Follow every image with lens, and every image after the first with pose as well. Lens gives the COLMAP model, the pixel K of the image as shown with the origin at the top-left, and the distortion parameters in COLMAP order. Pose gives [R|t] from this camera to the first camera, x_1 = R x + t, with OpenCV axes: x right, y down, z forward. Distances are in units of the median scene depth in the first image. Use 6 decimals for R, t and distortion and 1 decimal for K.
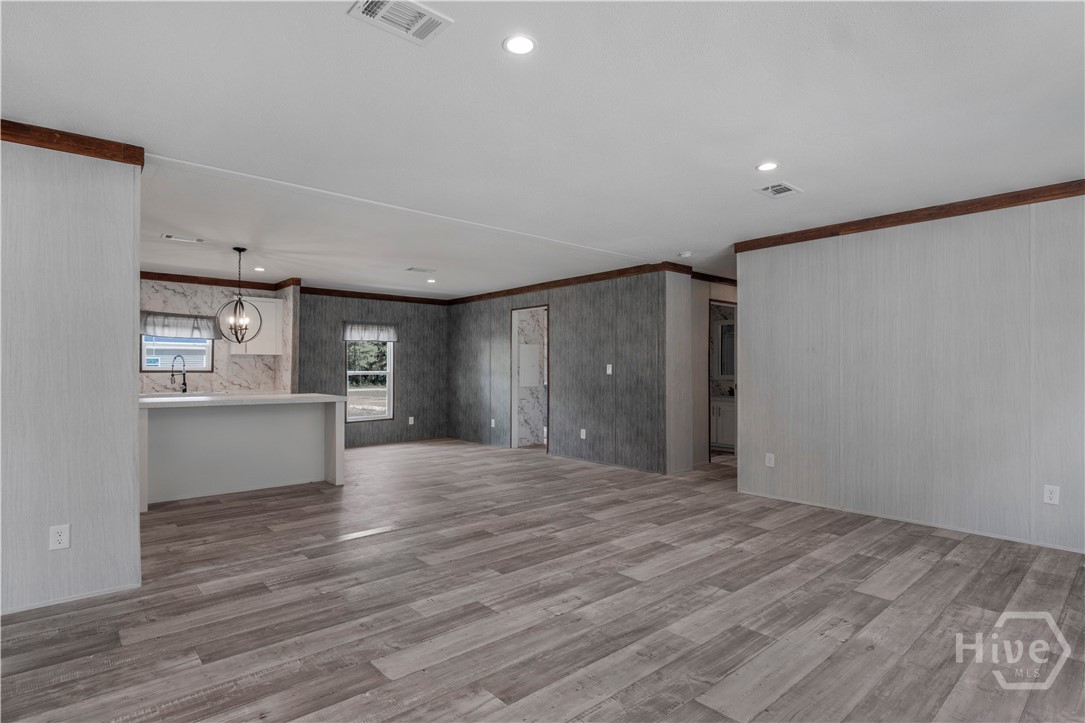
lens RADIAL K [[543.7, 0, 536.8], [0, 543.7, 361.1], [0, 0, 1]] dist [-0.002659, -0.010734]
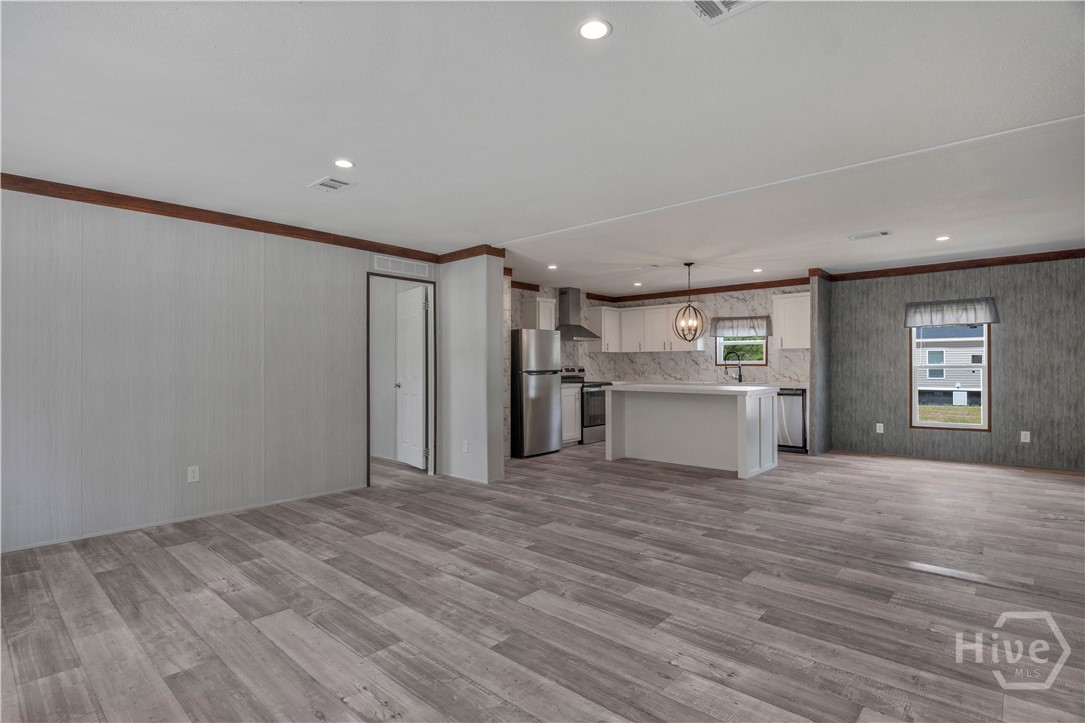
lens RADIAL K [[543.7, 0, 534.2], [0, 543.7, 355.5], [0, 0, 1]] dist [-0.002659, -0.010734]
pose [[0.121058, -0.014291, -0.992543, 1.071699], [0.021670, 0.999696, -0.011751, 0.006115], [0.992409, -0.020086, 0.121331, 0.896895]]
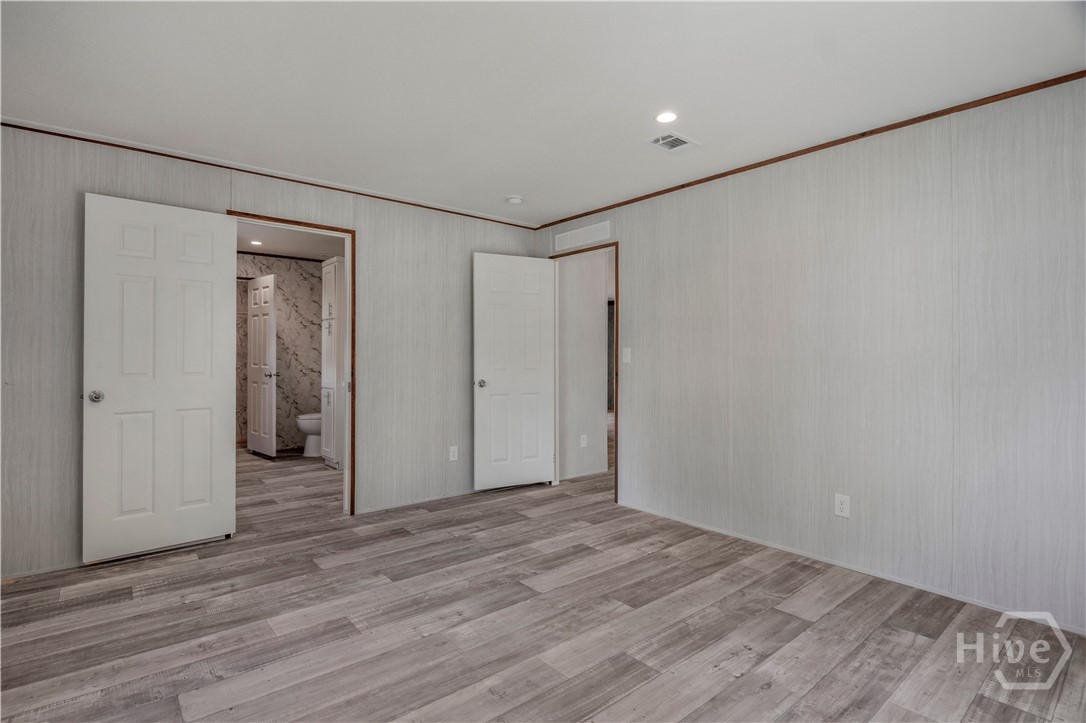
lens RADIAL K [[523.9, 0, 537.6], [0, 523.9, 381.5], [0, 0, 1]] dist [-0.012779, -0.002635]
pose [[0.999647, 0.003952, -0.026282, 0.203309], [-0.002151, 0.997671, 0.068175, -0.008455], [0.026491, -0.068095, 0.997327, 0.145321]]
